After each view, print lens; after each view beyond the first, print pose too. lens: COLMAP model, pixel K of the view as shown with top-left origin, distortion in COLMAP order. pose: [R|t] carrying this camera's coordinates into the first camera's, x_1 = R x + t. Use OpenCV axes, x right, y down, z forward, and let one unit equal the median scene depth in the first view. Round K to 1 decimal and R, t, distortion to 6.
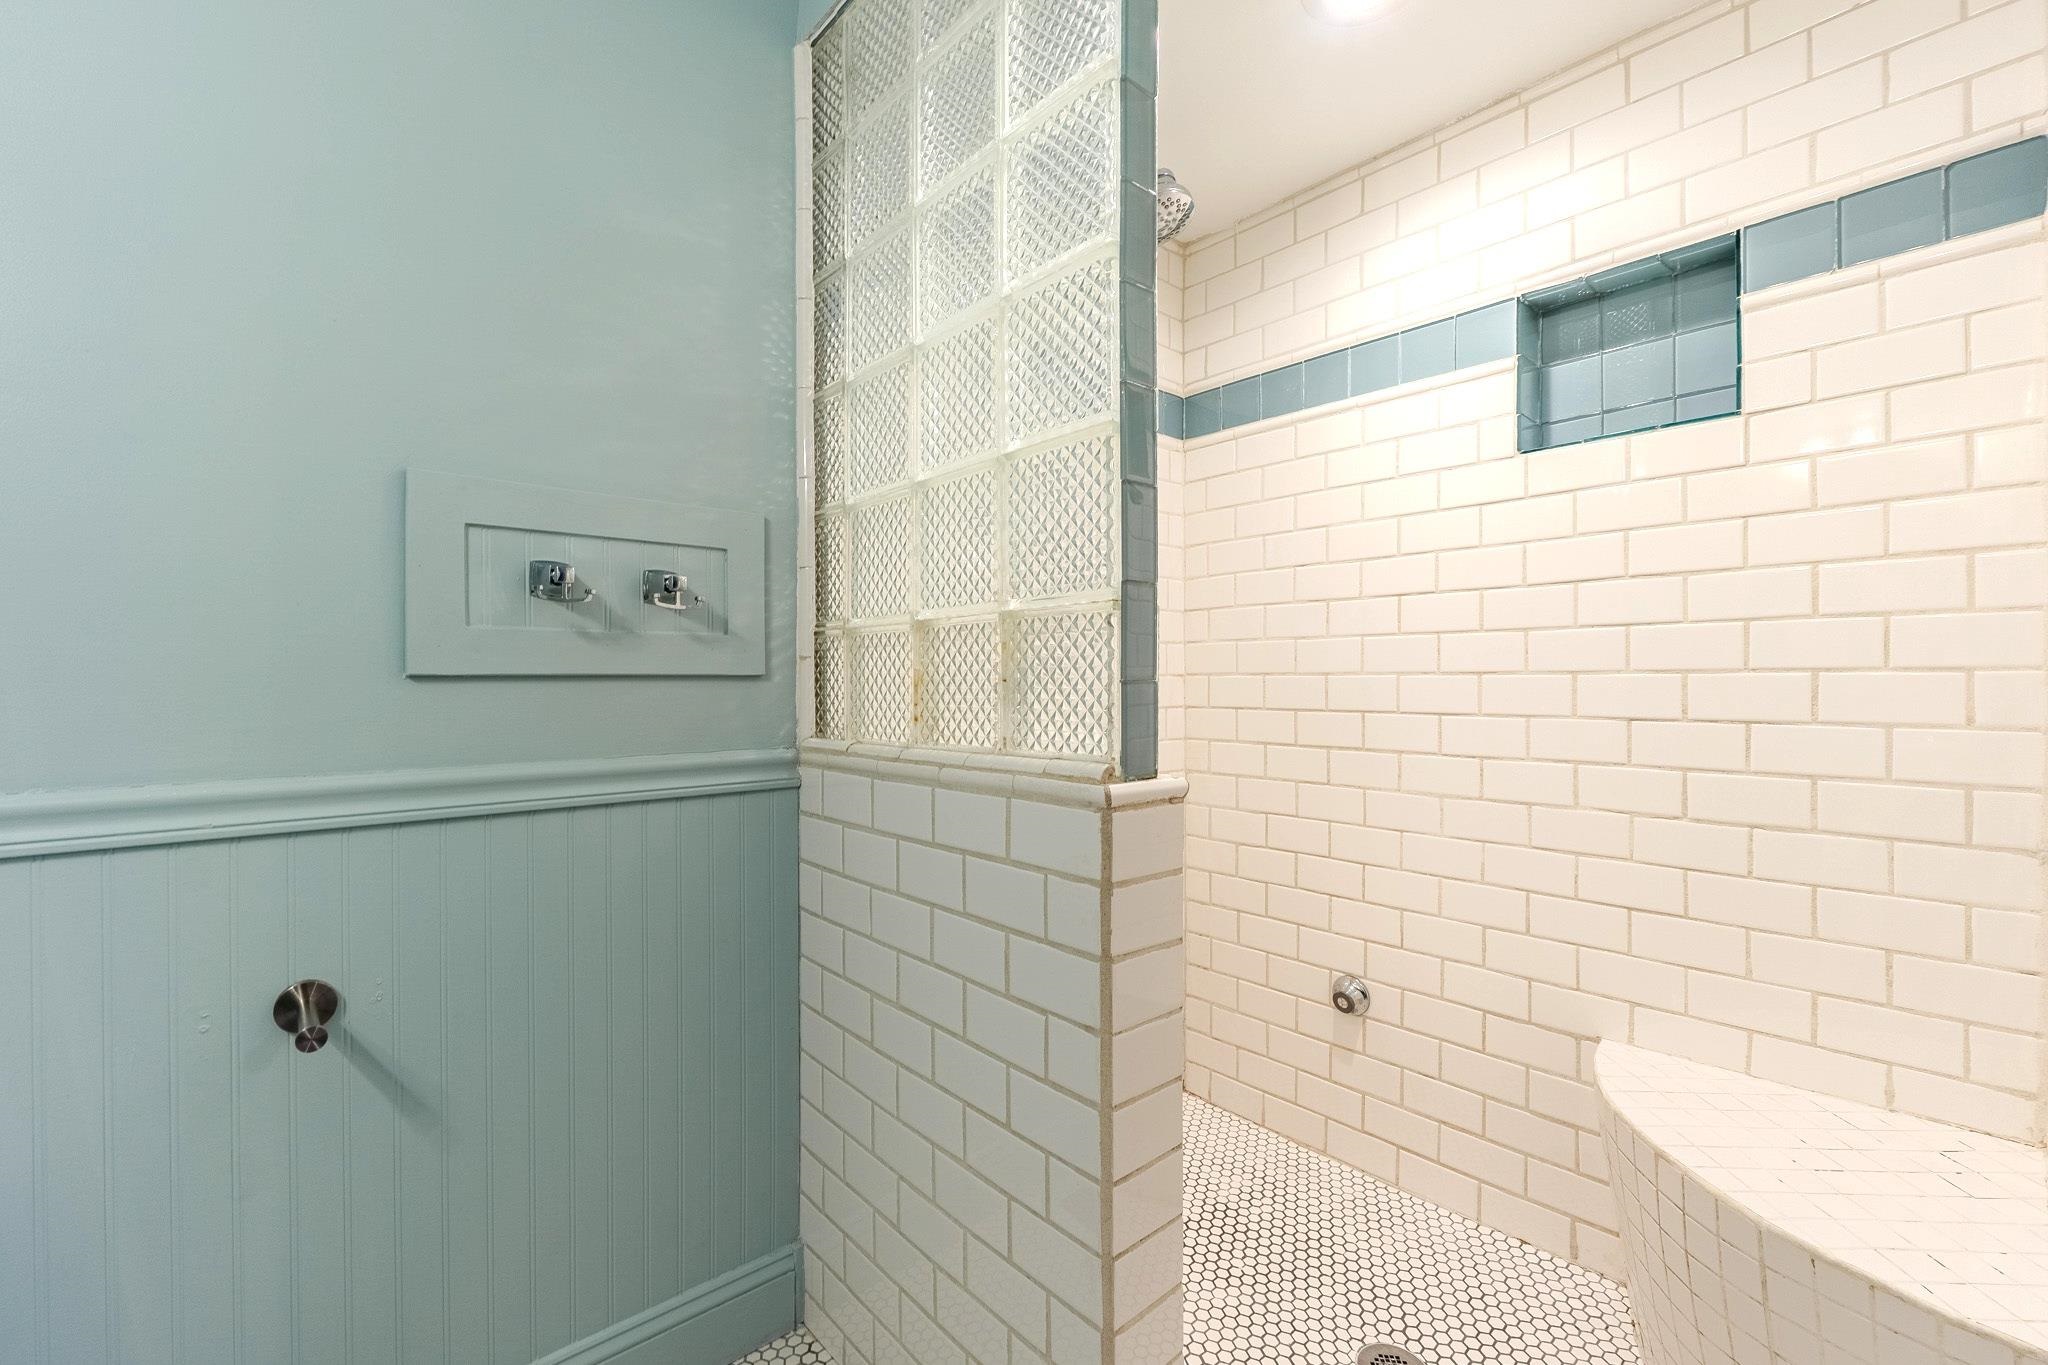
lens RADIAL K [[874.3, 0, 1021.2], [0, 874.3, 684.7], [0, 0, 1]] dist [0.004560, 0.001119]
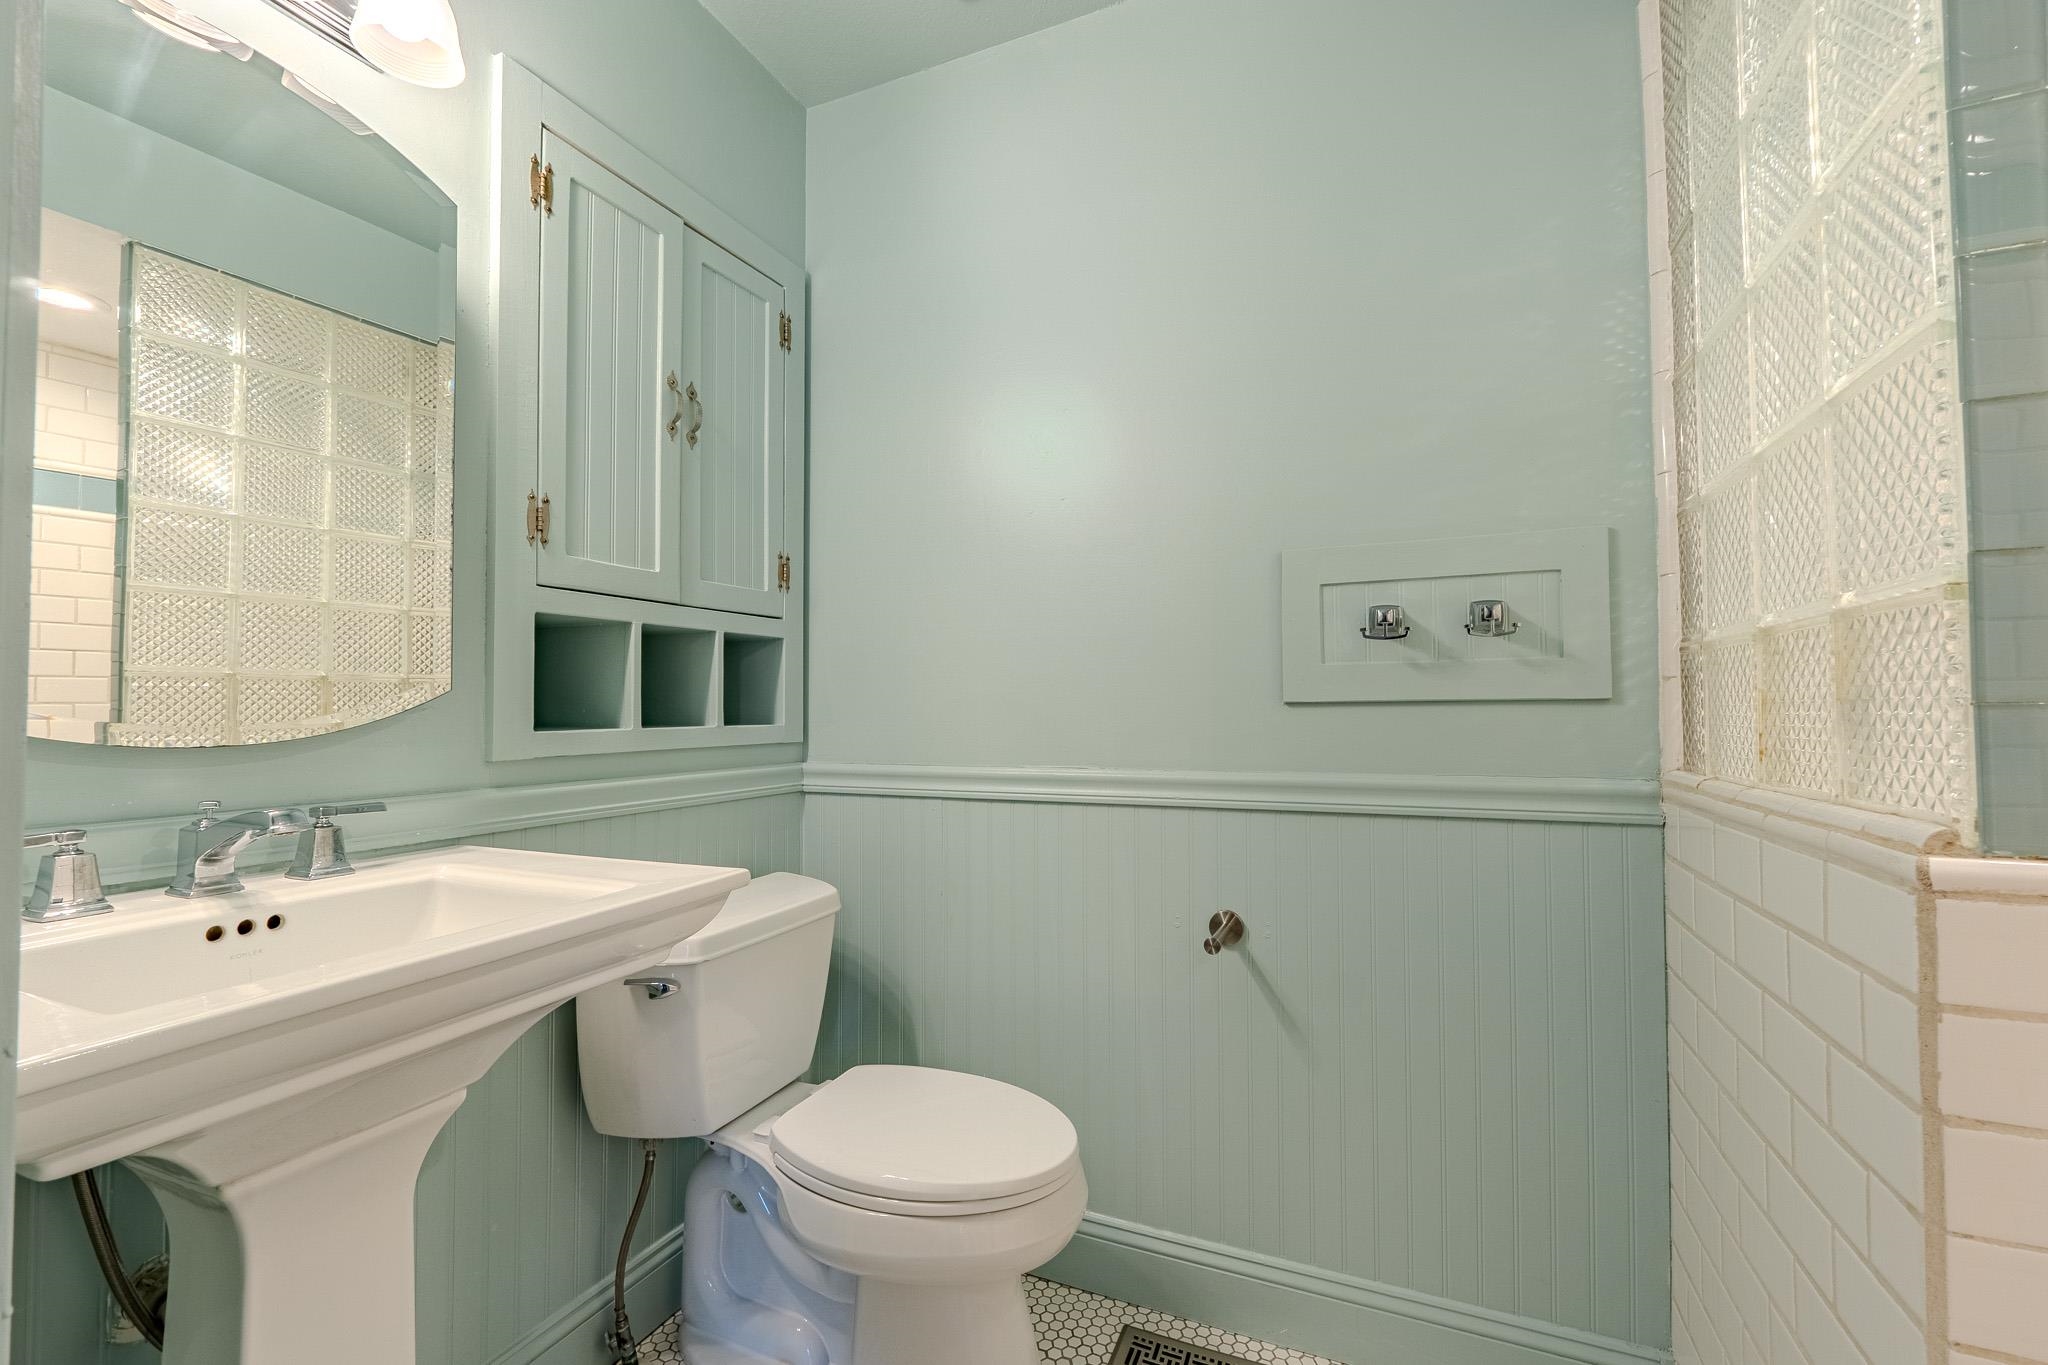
lens RADIAL K [[874.3, 0, 1015.5], [0, 874.3, 684.0], [0, 0, 1]] dist [0.004560, 0.001119]
pose [[0.423078, -0.027654, -0.905671, 0.321403], [0.002295, 0.999564, -0.029449, -0.000624], [0.906091, 0.010381, 0.422956, 0.048365]]
